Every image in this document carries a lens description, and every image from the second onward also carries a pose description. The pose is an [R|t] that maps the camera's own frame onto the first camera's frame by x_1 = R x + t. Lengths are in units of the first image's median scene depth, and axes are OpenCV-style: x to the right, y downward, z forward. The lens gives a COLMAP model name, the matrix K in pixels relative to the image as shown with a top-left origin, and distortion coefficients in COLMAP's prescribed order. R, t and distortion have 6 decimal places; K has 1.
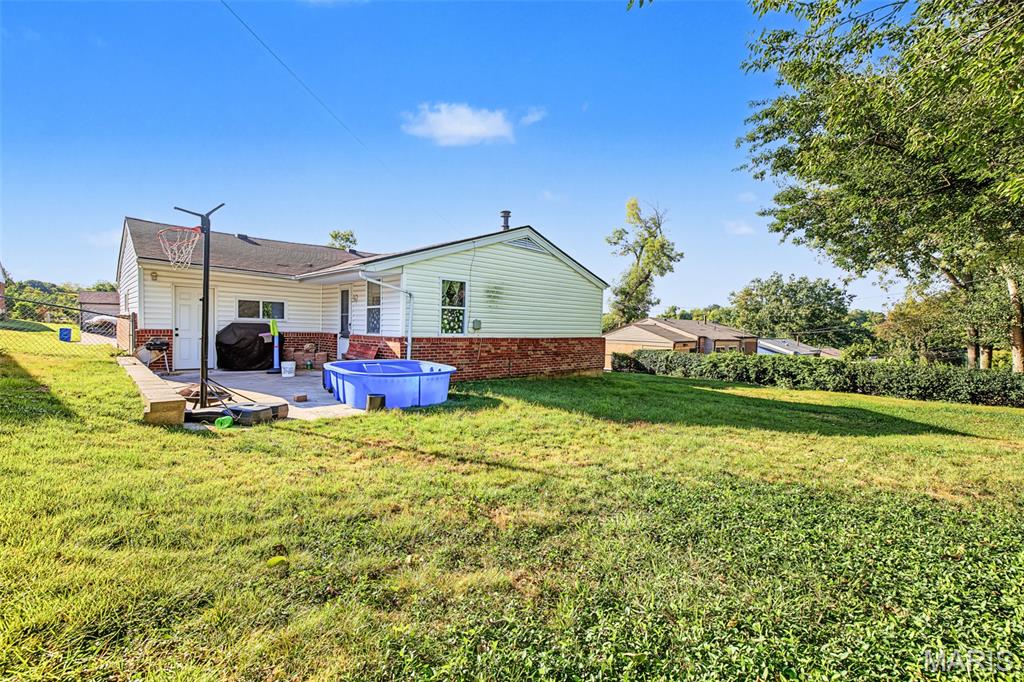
lens RADIAL K [[431.4, 0, 516.4], [0, 431.4, 339.4], [0, 0, 1]] dist [0.007214, -0.003317]
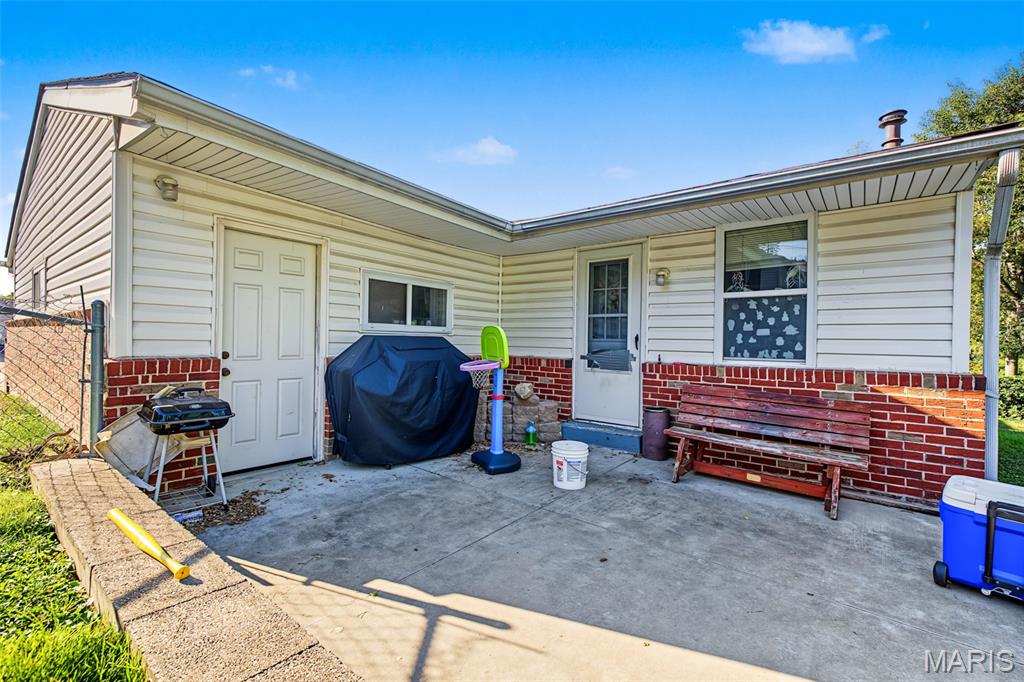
lens RADIAL K [[431.4, 0, 507.8], [0, 431.4, 339.9], [0, 0, 1]] dist [0.007214, -0.003317]
pose [[0.991868, -0.005153, 0.127166, -0.565490], [0.008652, 0.999599, -0.026977, -0.022845], [-0.126976, 0.027858, 0.991515, 0.591256]]
